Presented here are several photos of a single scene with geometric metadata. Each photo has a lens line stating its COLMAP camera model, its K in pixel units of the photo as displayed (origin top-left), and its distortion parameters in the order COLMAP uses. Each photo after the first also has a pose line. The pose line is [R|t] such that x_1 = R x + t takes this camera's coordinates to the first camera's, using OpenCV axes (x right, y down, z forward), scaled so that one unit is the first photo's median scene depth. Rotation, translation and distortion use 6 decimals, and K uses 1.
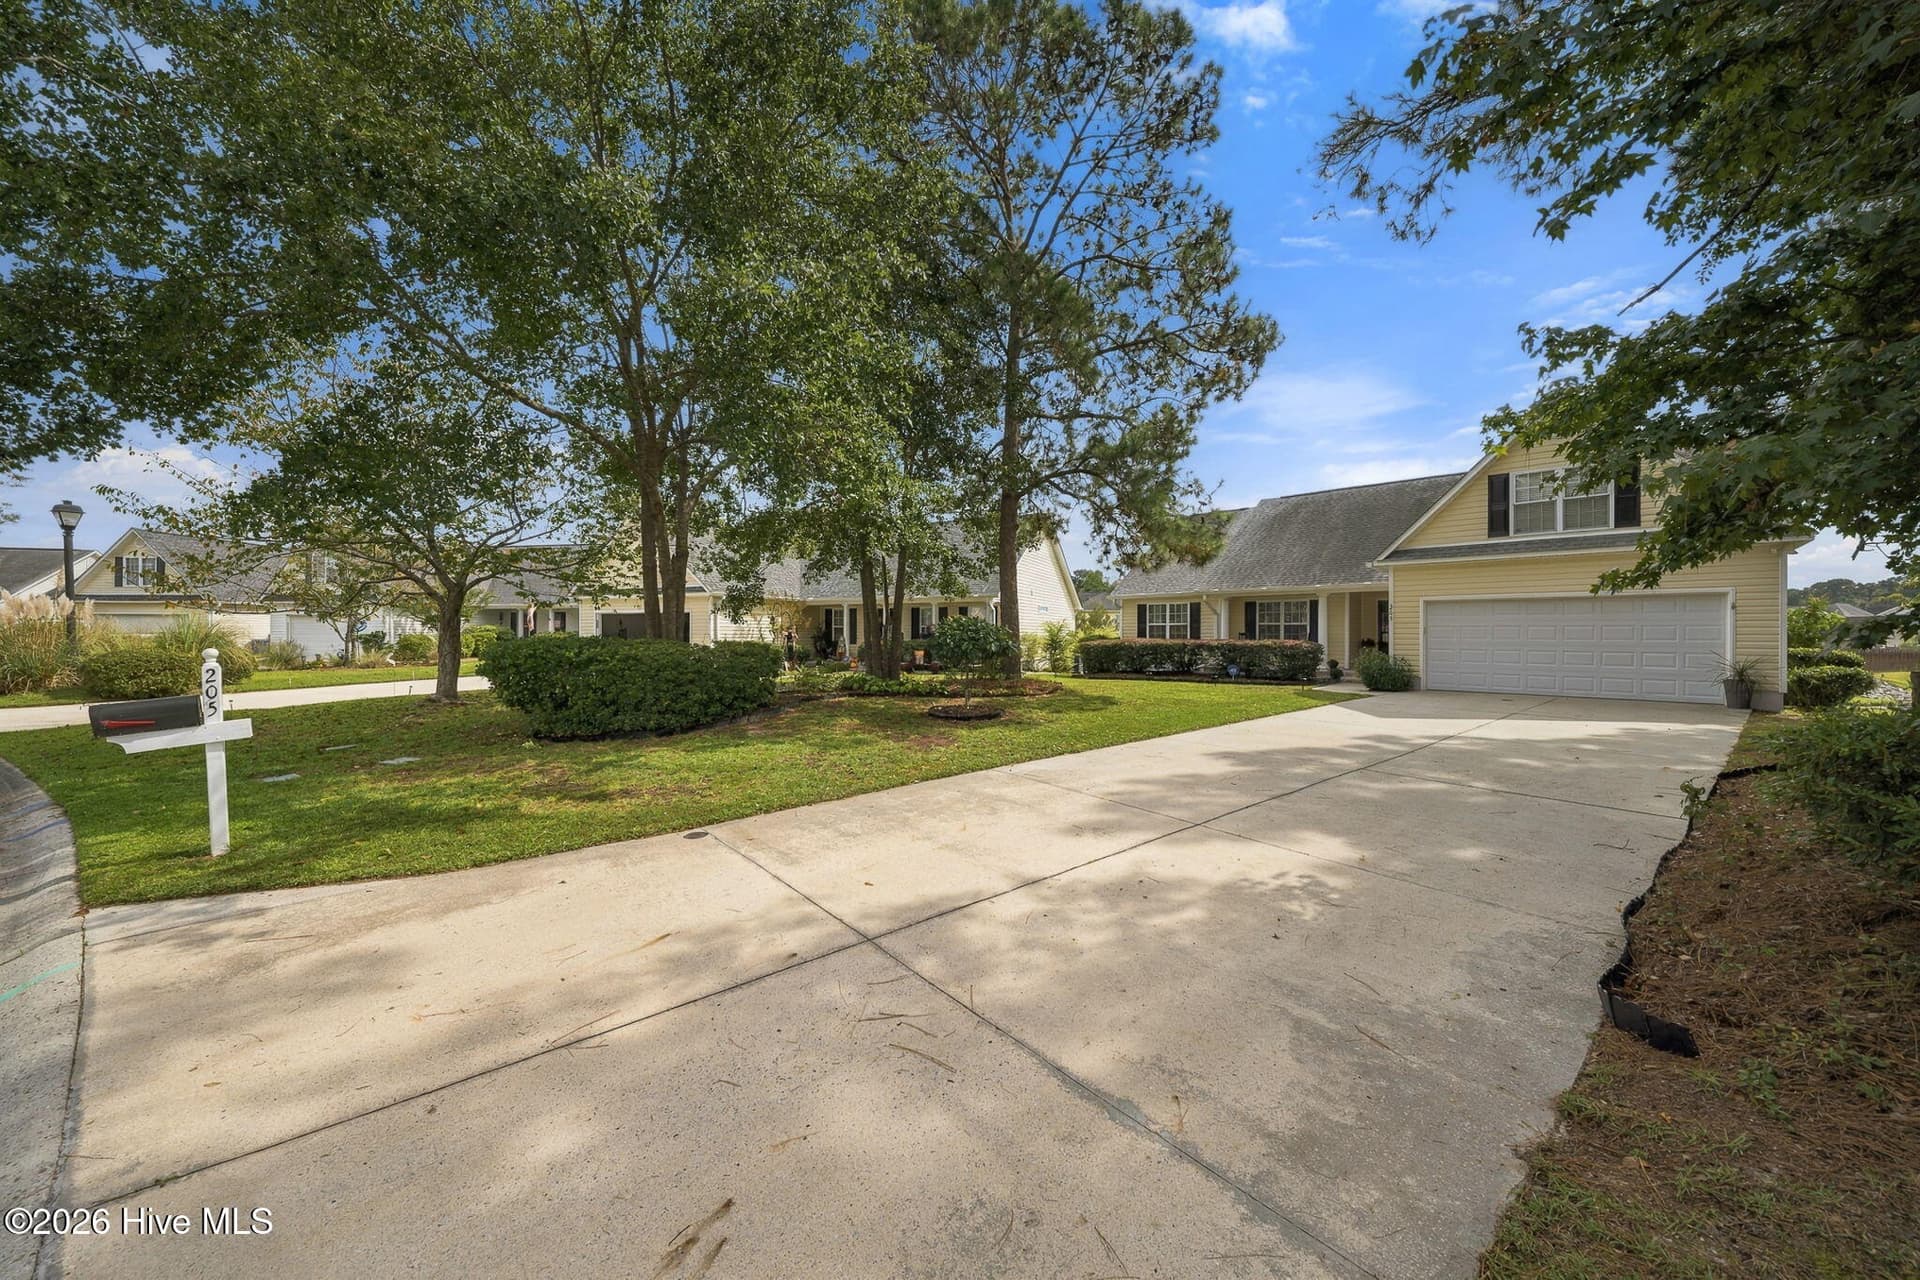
lens RADIAL K [[636.3, 0, 960.0], [0, 636.3, 640.0], [0, 0, 1]] dist [-0.015929, -0.000041]
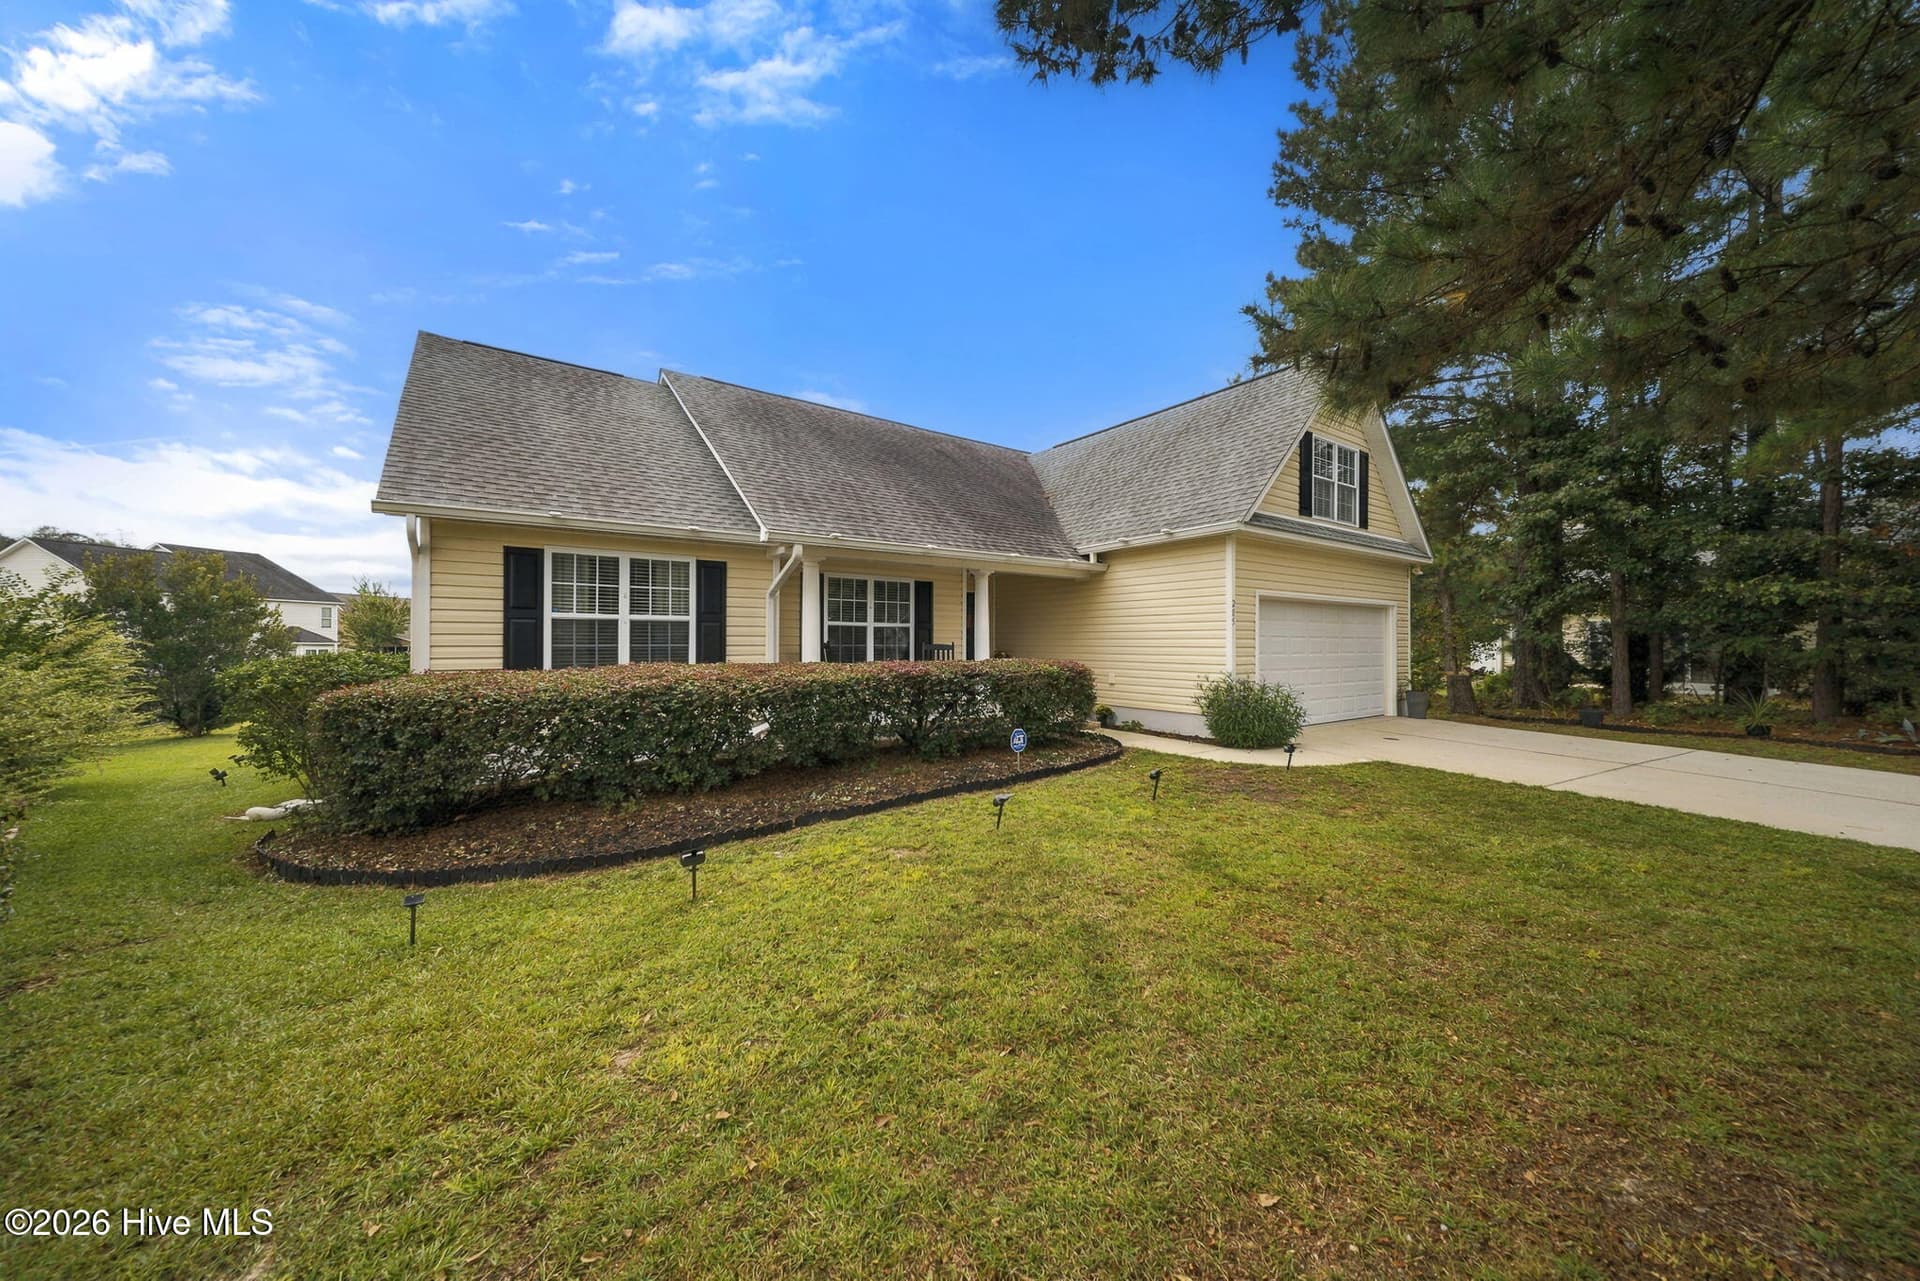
lens RADIAL K [[663.0, 0, 960.0], [0, 663.0, 640.5], [0, 0, 1]] dist [-0.008489, -0.000170]
pose [[0.153597, -0.005120, 0.988120, 0.024354], [0.004030, 0.999982, 0.004555, -0.017356], [-0.988125, 0.003283, 0.153615, 0.964588]]
